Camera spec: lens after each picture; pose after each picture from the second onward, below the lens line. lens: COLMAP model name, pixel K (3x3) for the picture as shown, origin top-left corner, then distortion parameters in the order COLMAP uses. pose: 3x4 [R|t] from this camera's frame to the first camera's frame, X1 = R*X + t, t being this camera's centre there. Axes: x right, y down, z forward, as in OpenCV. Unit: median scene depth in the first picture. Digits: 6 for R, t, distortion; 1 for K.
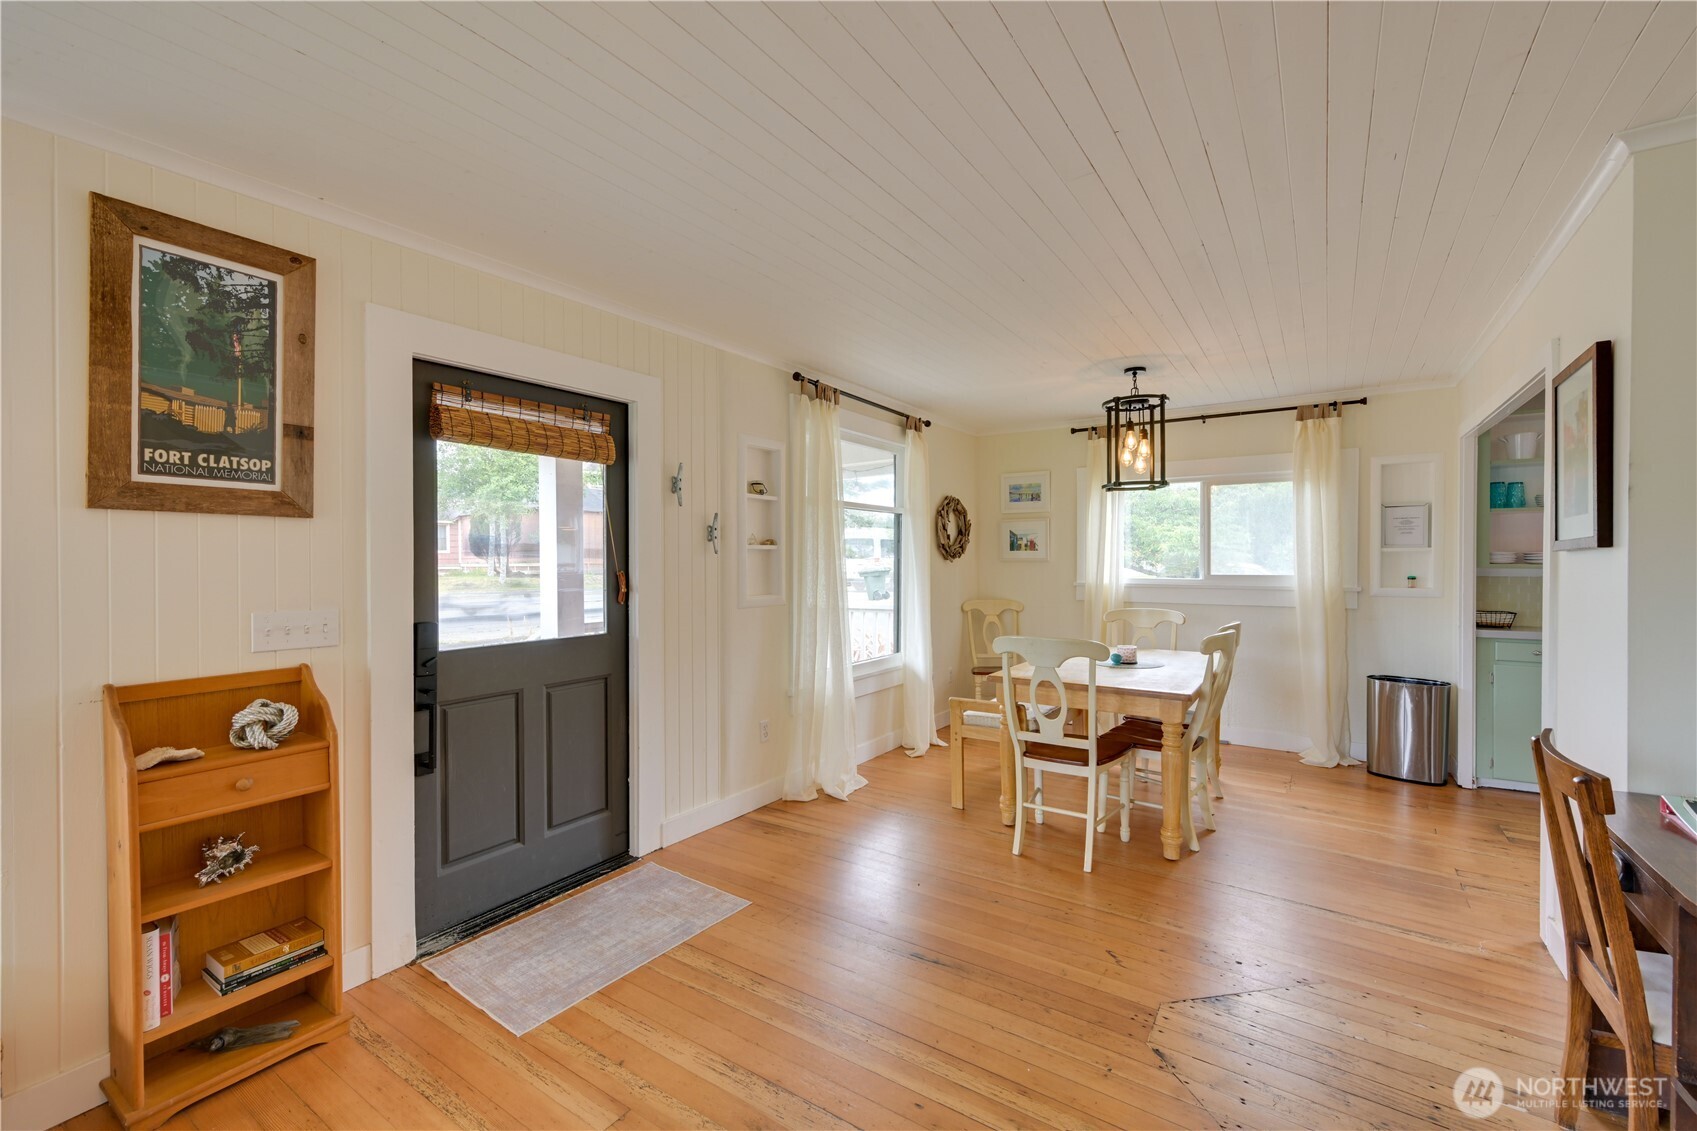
lens RADIAL K [[671.1, 0, 862.7], [0, 671.1, 569.8], [0, 0, 1]] dist [-0.000163, 0.000311]
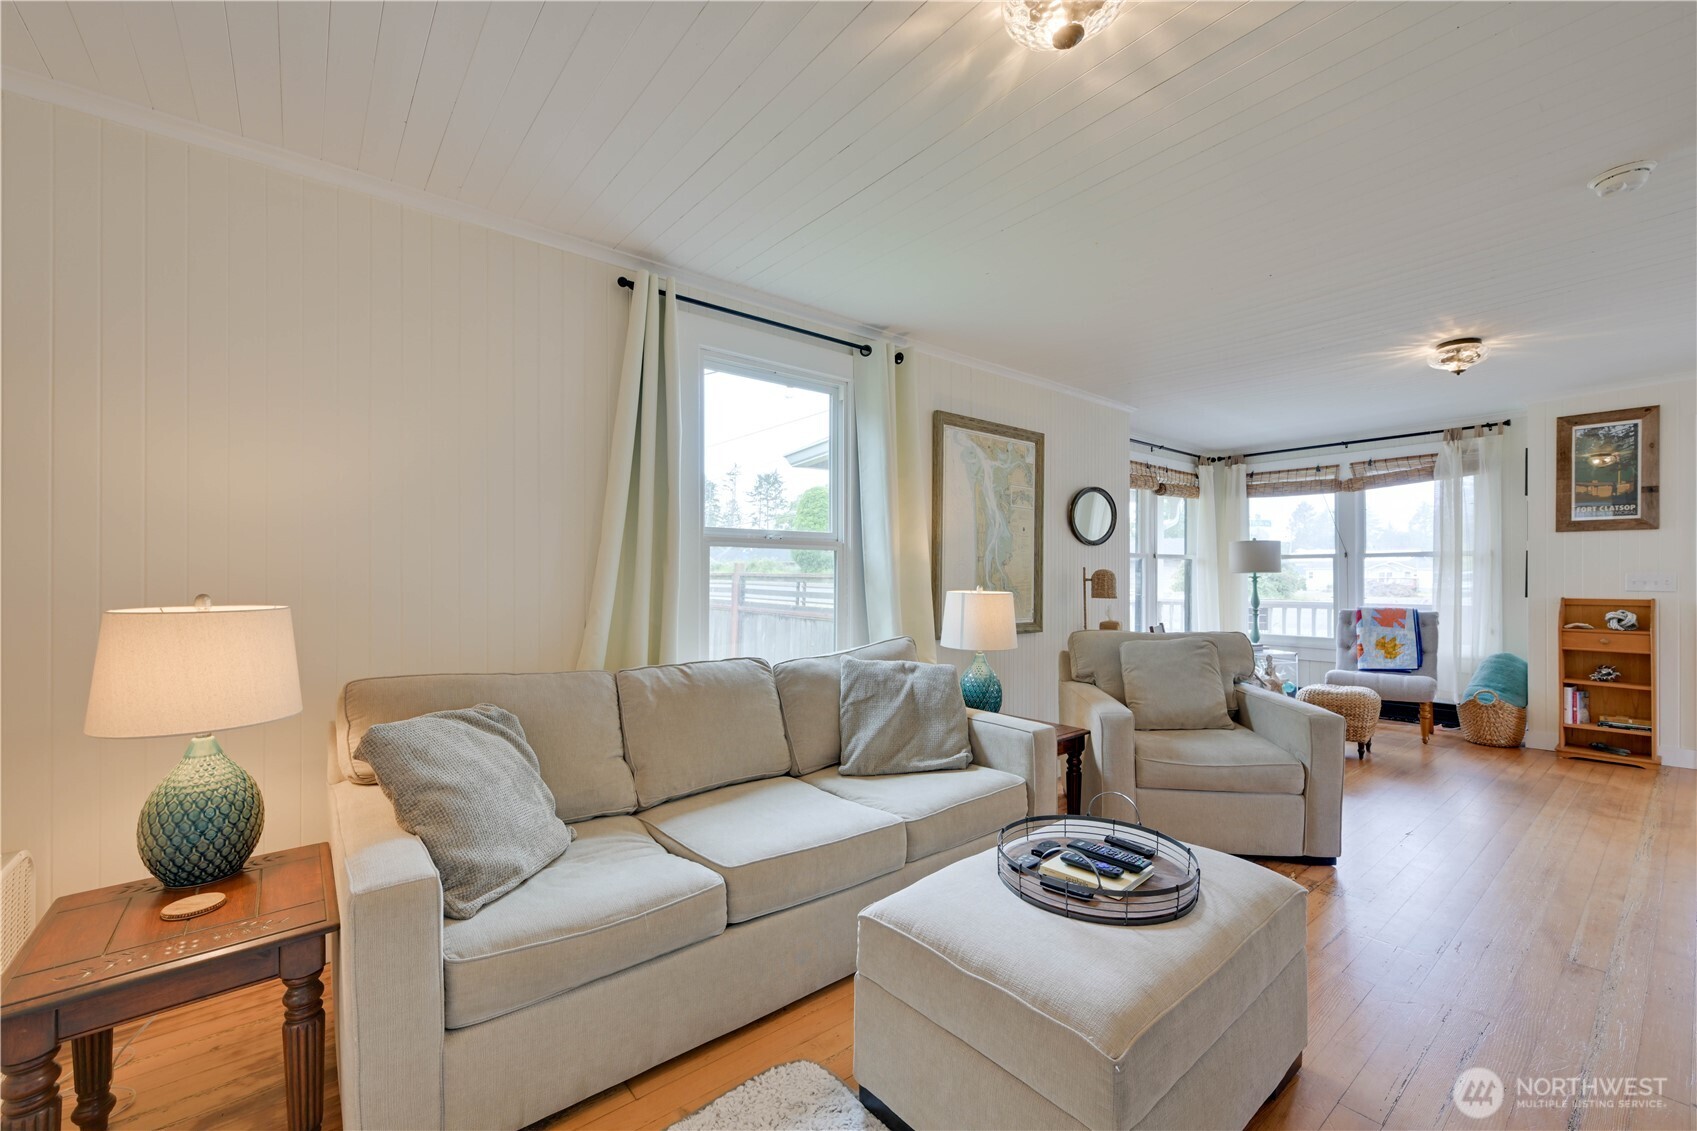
lens RADIAL K [[671.1, 0, 842.7], [0, 671.1, 568.1], [0, 0, 1]] dist [-0.000163, 0.000311]
pose [[-0.287911, -0.002276, -0.957654, 1.011294], [-0.009877, 0.999951, 0.000592, 0.035509], [0.957606, 0.009629, -0.287920, -0.436821]]
